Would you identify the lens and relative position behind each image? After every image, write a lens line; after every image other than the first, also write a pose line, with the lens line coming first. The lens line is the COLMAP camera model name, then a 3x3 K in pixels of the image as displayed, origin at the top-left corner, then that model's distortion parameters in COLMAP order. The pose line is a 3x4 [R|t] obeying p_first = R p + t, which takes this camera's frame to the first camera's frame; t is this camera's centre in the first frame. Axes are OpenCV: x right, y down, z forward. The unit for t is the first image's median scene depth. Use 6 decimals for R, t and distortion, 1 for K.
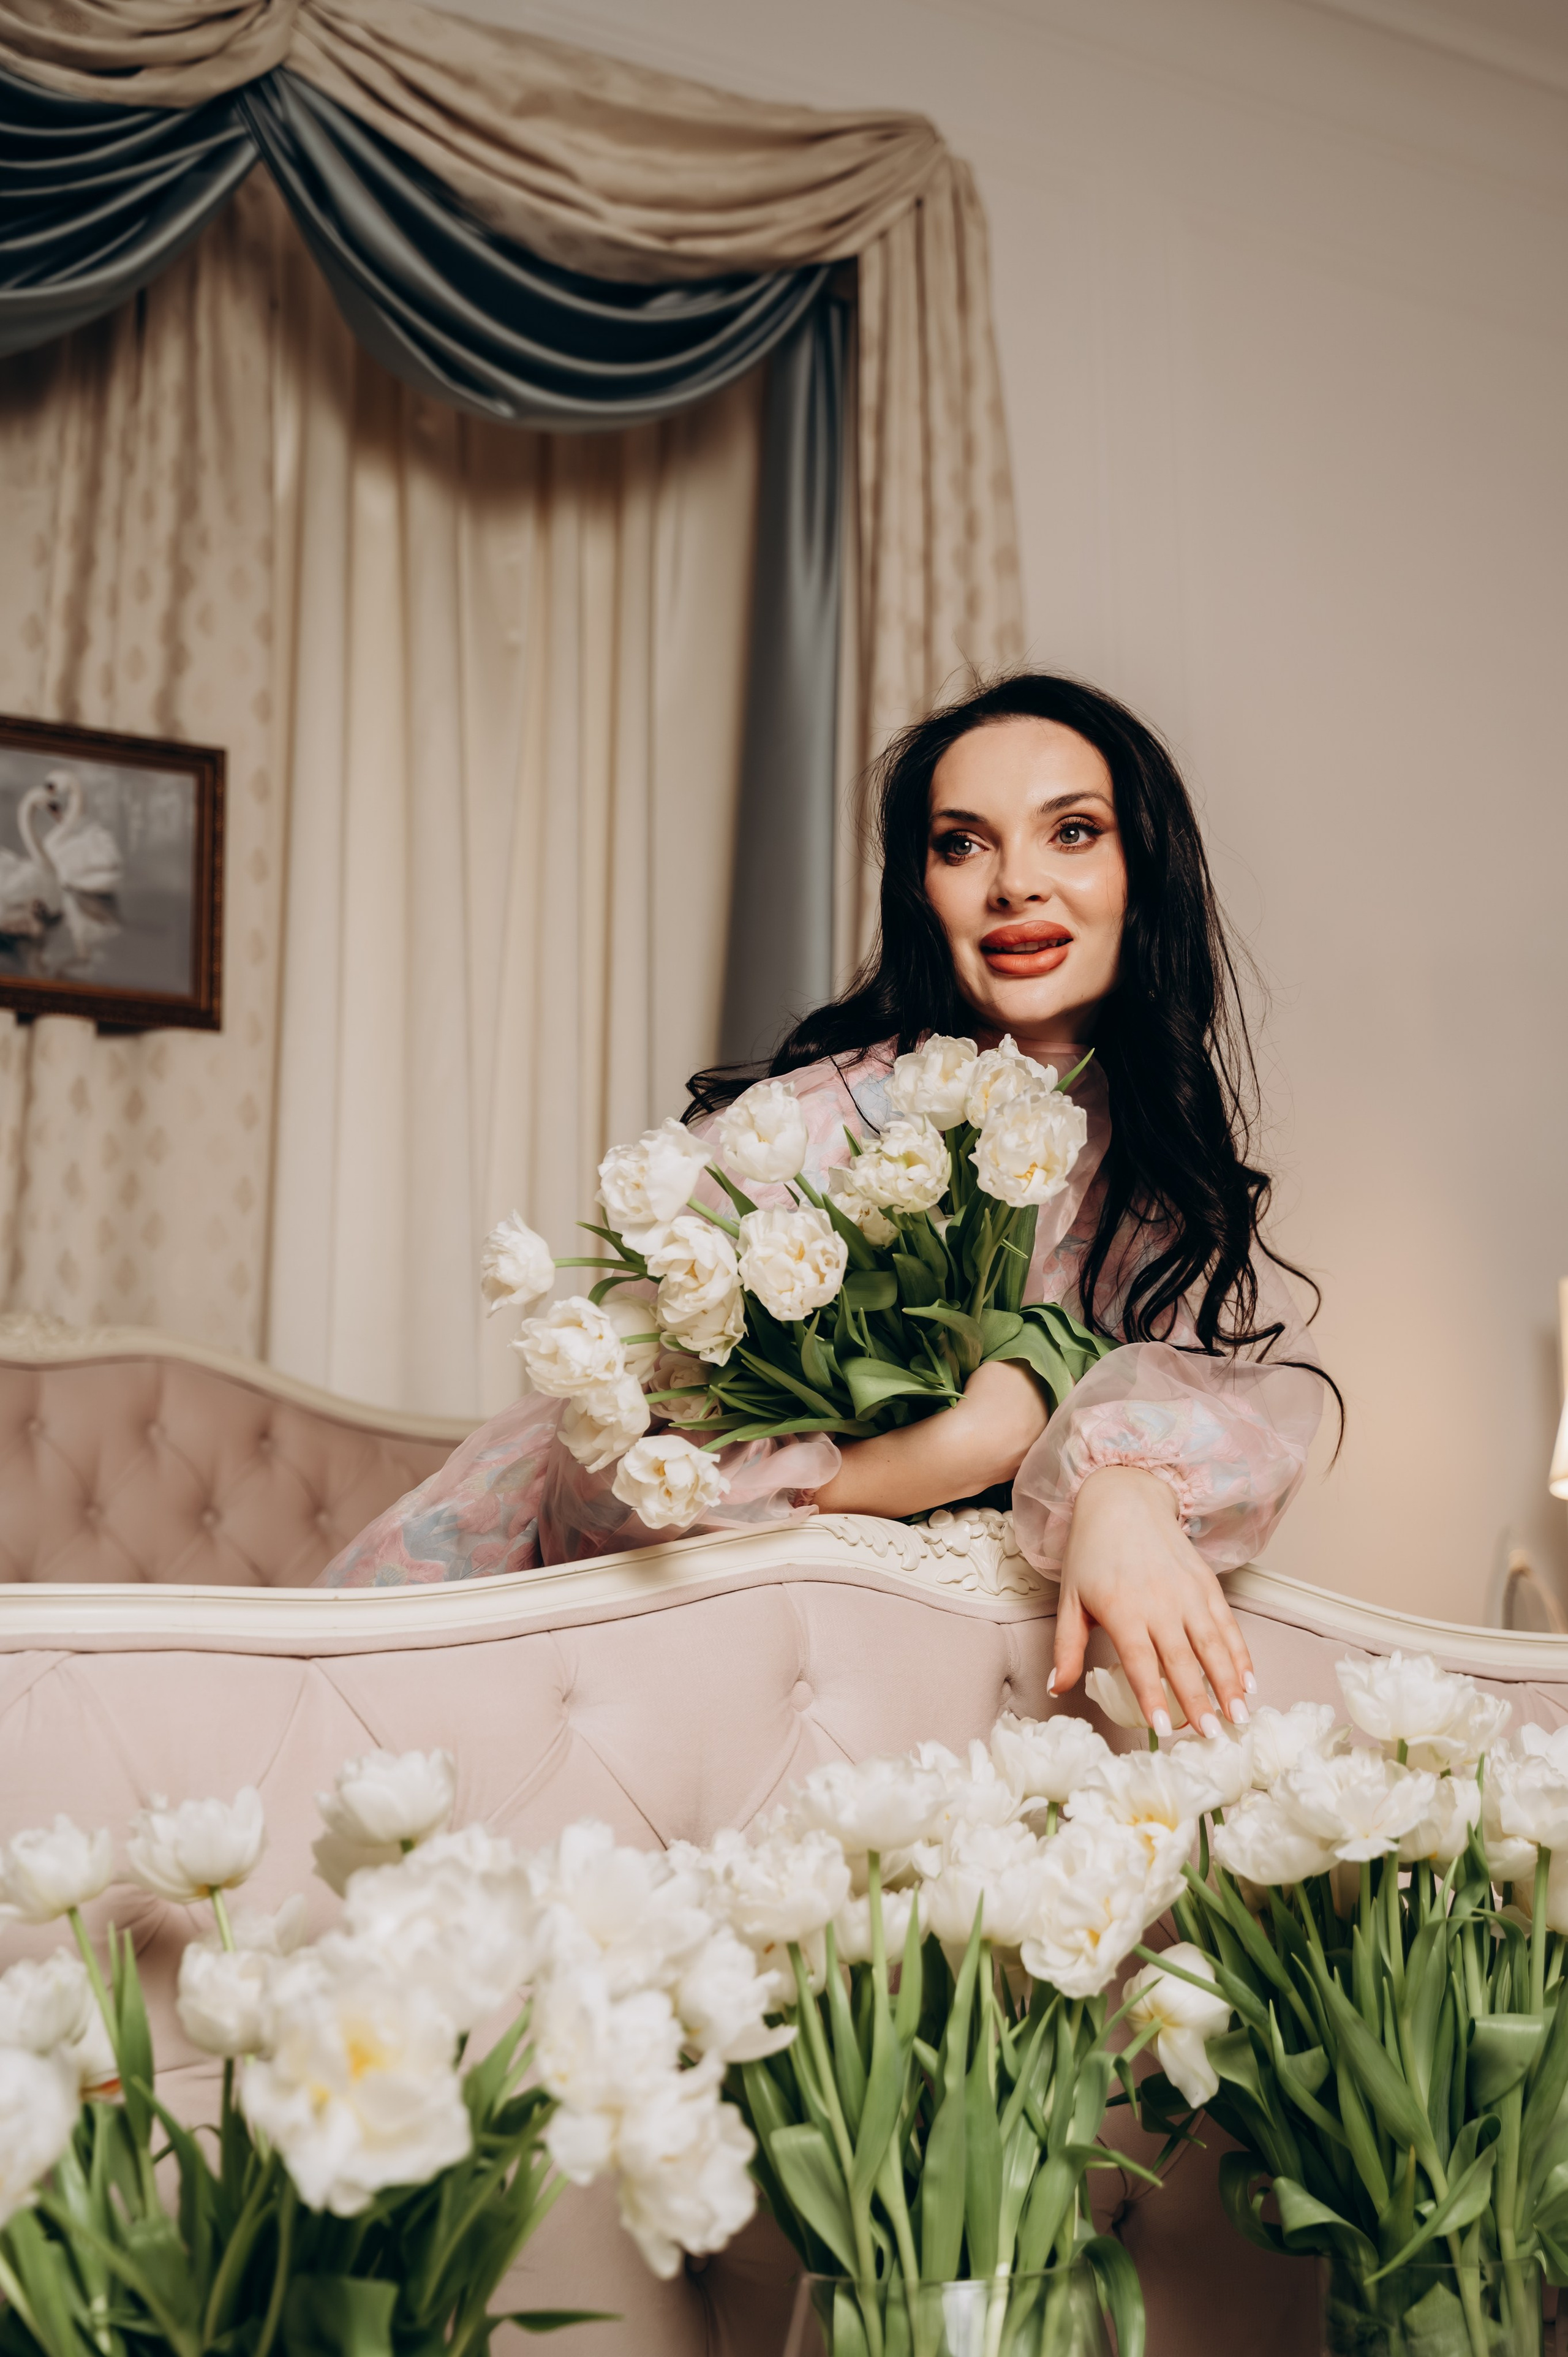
lens RADIAL K [[3034.8, 0, 799.4], [0, 3034.8, 1187.1], [0, 0, 1]] dist [-0.010186, 0.000000]
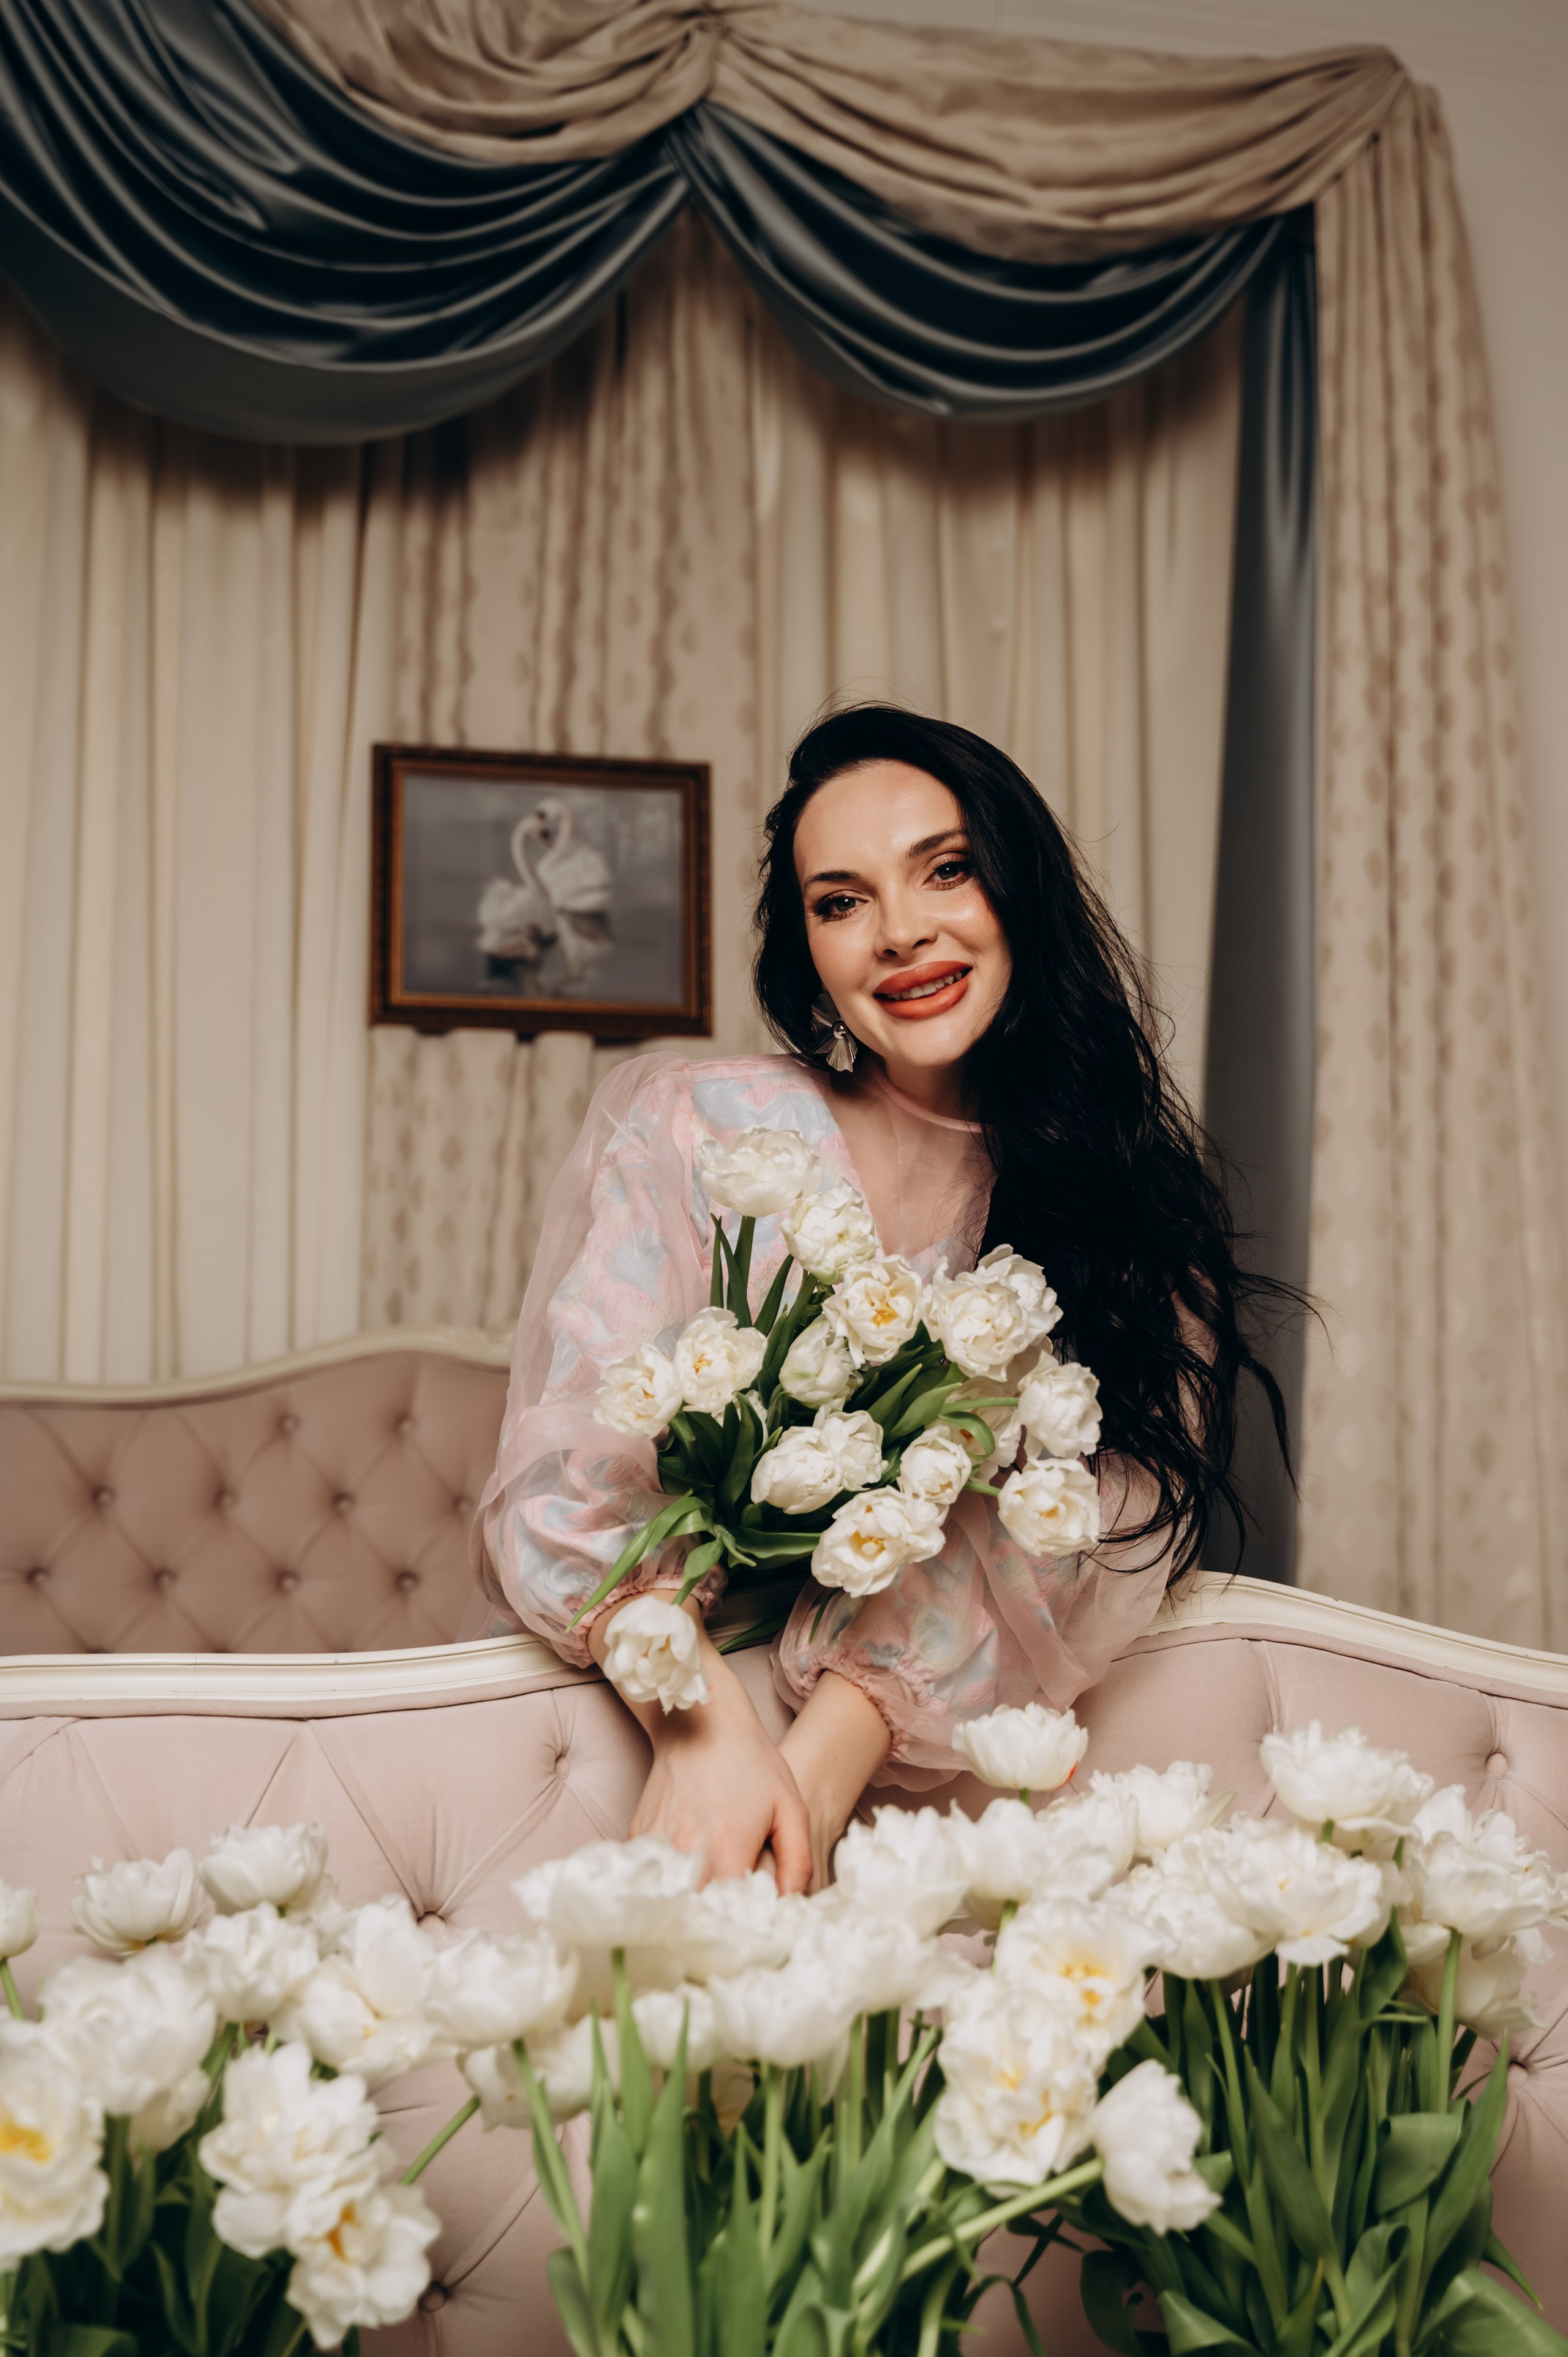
lens RADIAL K [[3034.8, 0, 806.3], [0, 3034.8, 1179.5], [0, 0, 1]] dist [-0.010186, 0.000000]
pose [[0.959749, -0.042575, -0.277613, 0.127155], [0.048872, 0.998680, 0.015798, -0.017670], [0.276574, -0.028730, 0.960563, 0.009767]]
